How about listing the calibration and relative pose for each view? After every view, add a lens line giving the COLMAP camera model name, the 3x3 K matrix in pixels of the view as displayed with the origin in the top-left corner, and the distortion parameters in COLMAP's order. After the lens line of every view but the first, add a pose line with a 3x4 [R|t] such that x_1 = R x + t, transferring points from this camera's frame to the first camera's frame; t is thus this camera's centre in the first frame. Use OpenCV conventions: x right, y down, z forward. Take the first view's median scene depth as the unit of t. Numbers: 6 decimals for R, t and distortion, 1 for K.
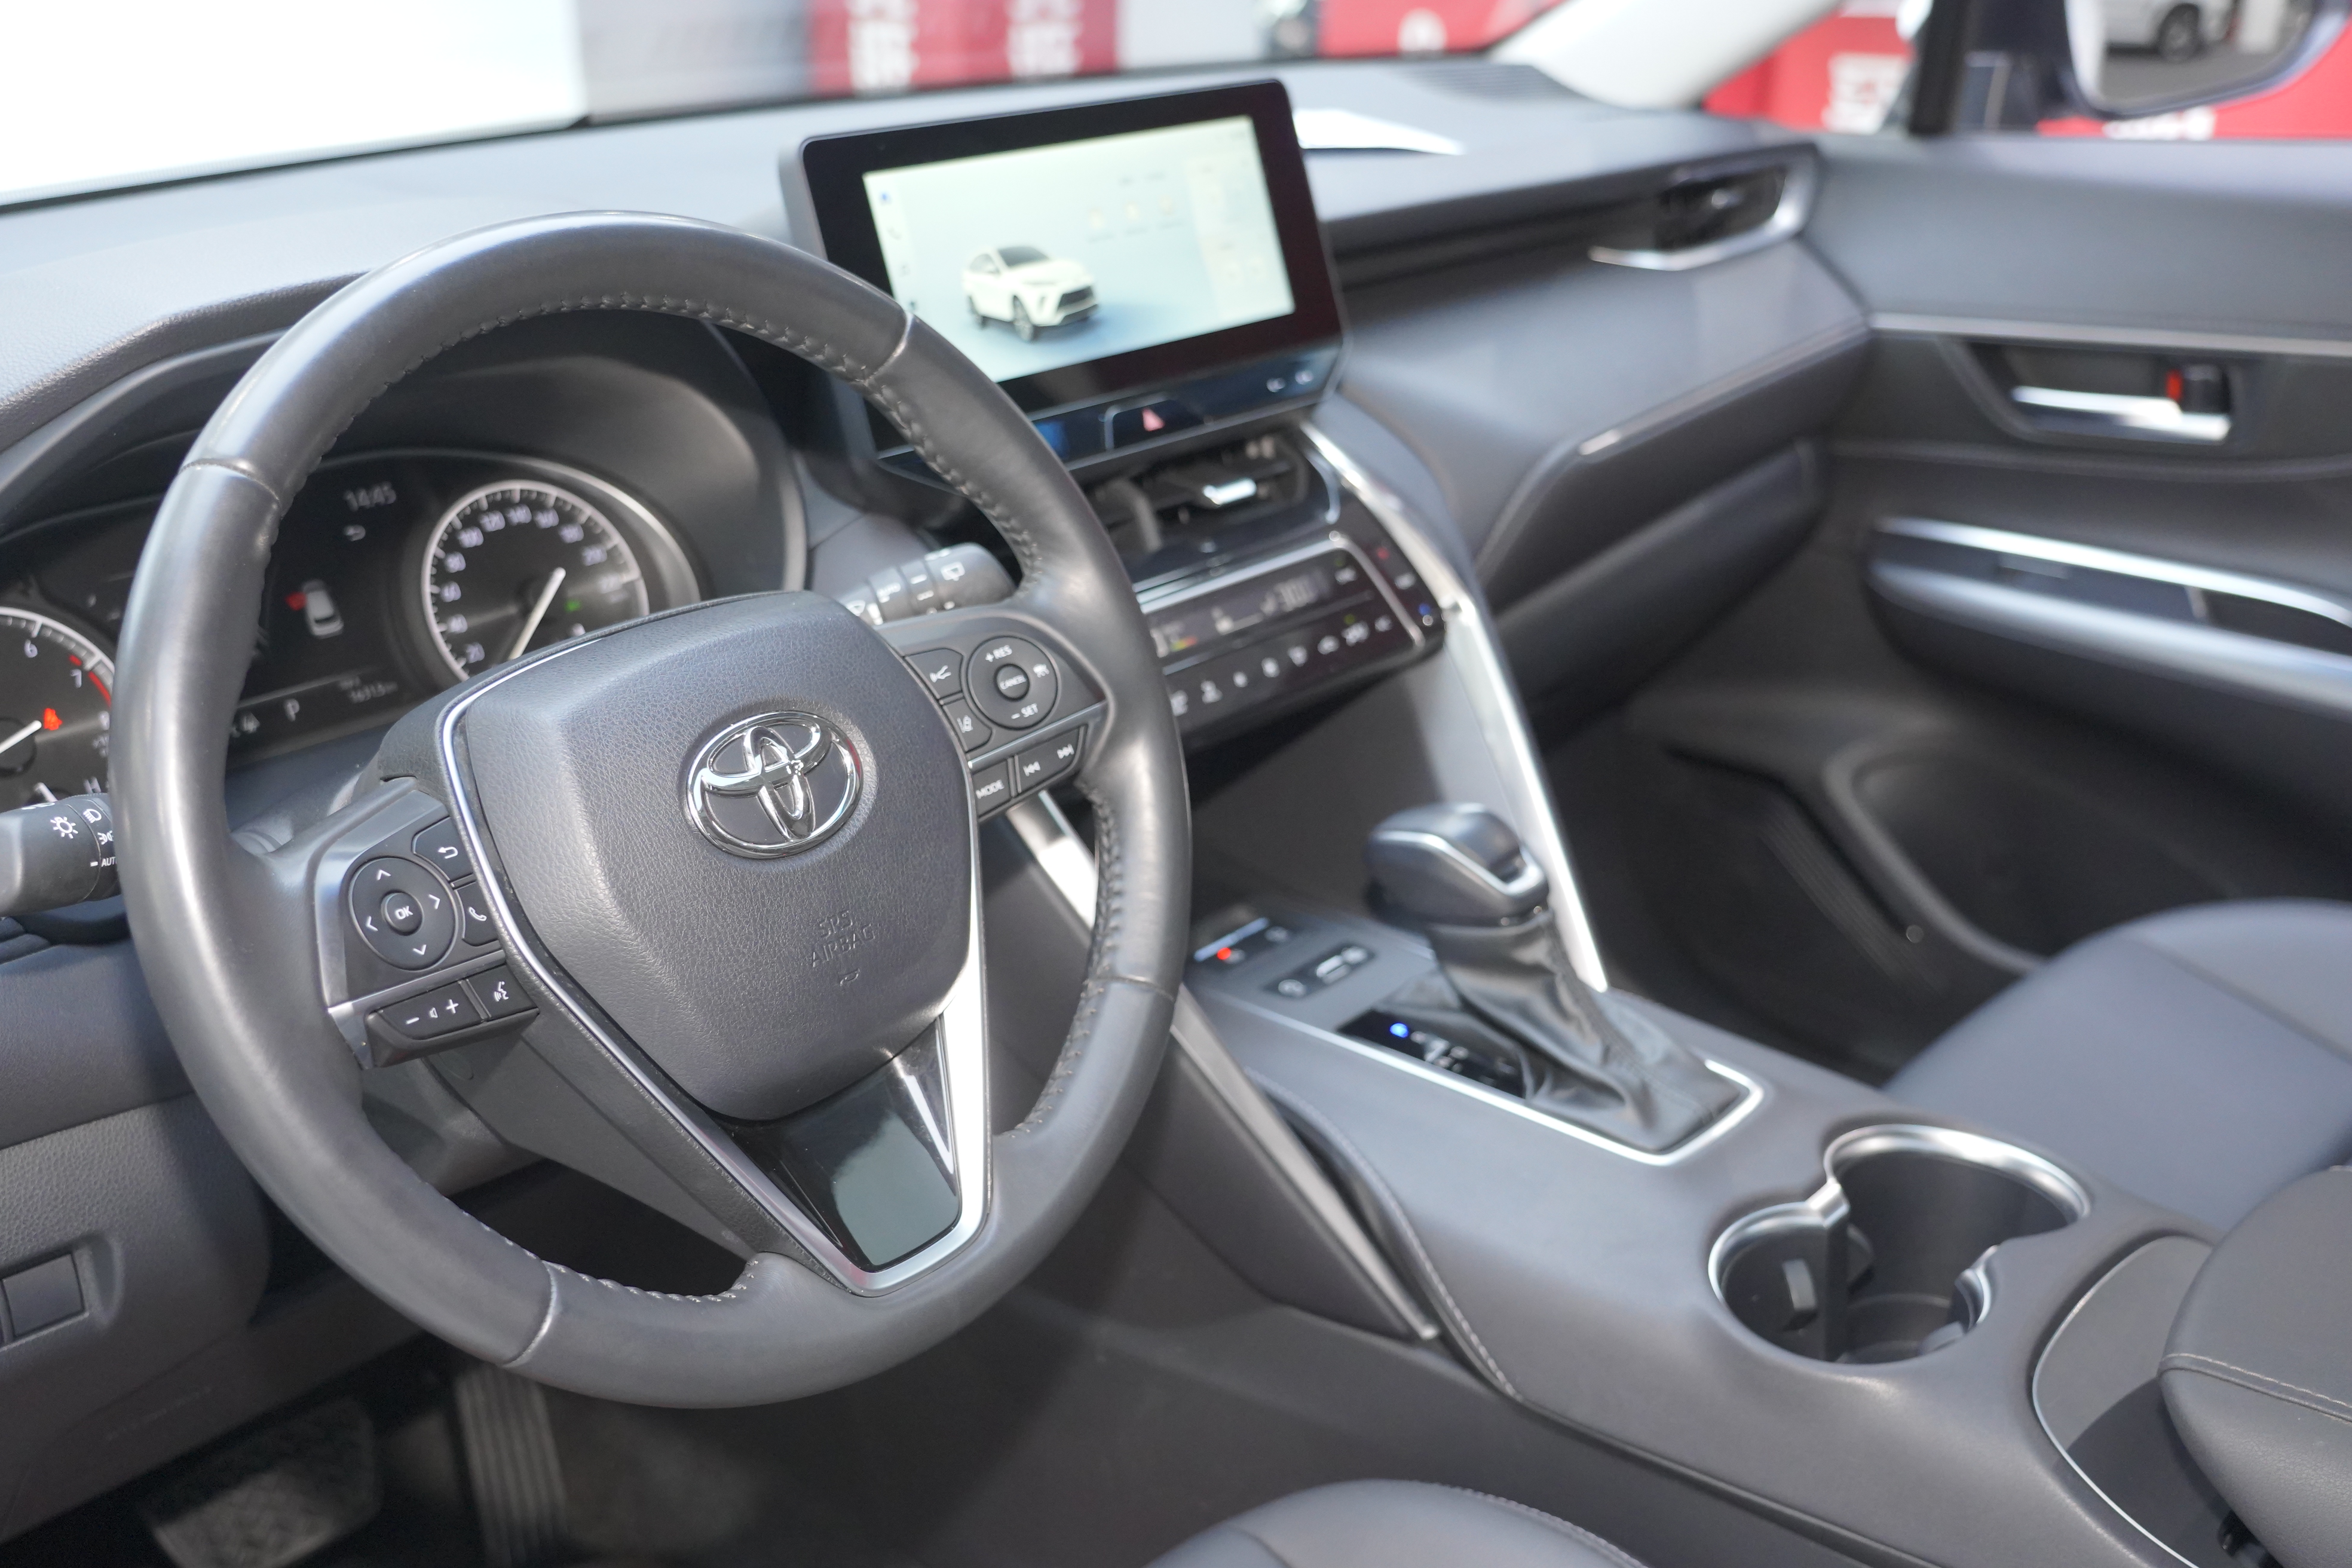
lens RADIAL K [[2360.6, 0, 1164.1], [0, 2360.6, 779.4], [0, 0, 1]] dist [0.030588, 0.000000]
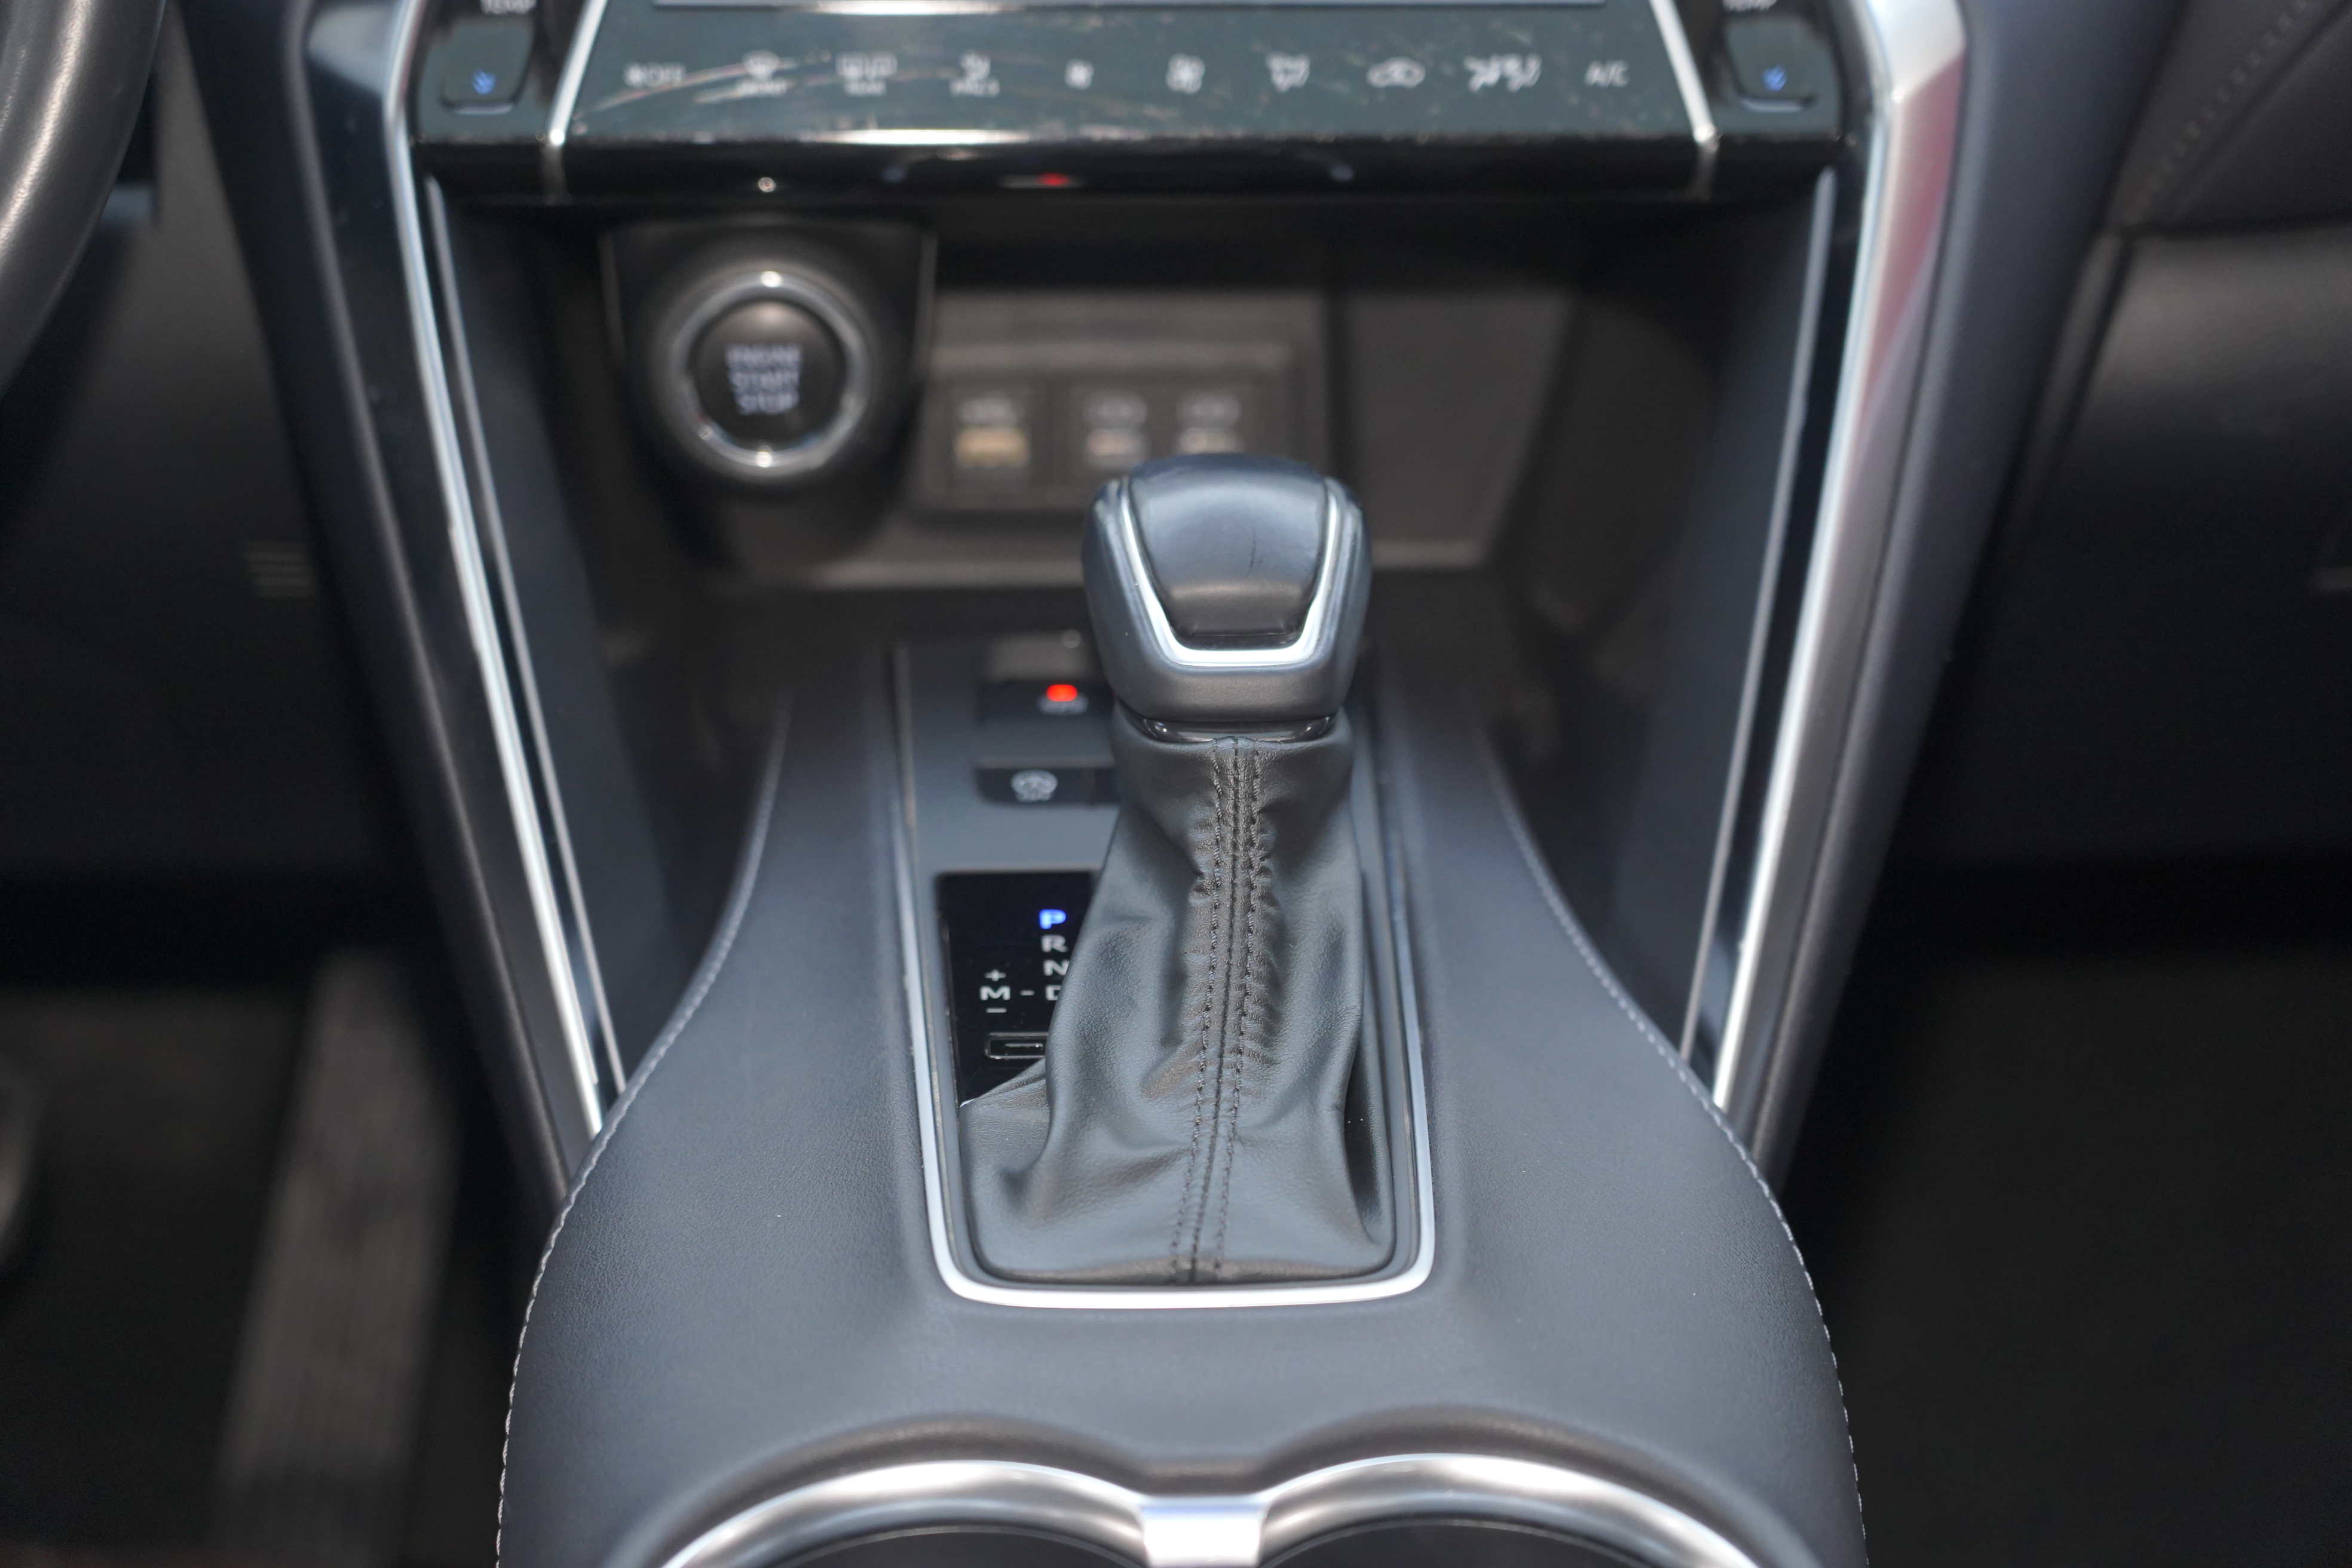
lens RADIAL K [[5915.5, 0, 1170.1], [0, 5915.5, 776.2], [0, 0, 1]] dist [-0.018430, 0.000000]
pose [[0.699949, 0.316594, -0.640187, 0.825664], [-0.282324, 0.946024, 0.159162, -0.102537], [0.656022, 0.069334, 0.751551, 0.187862]]
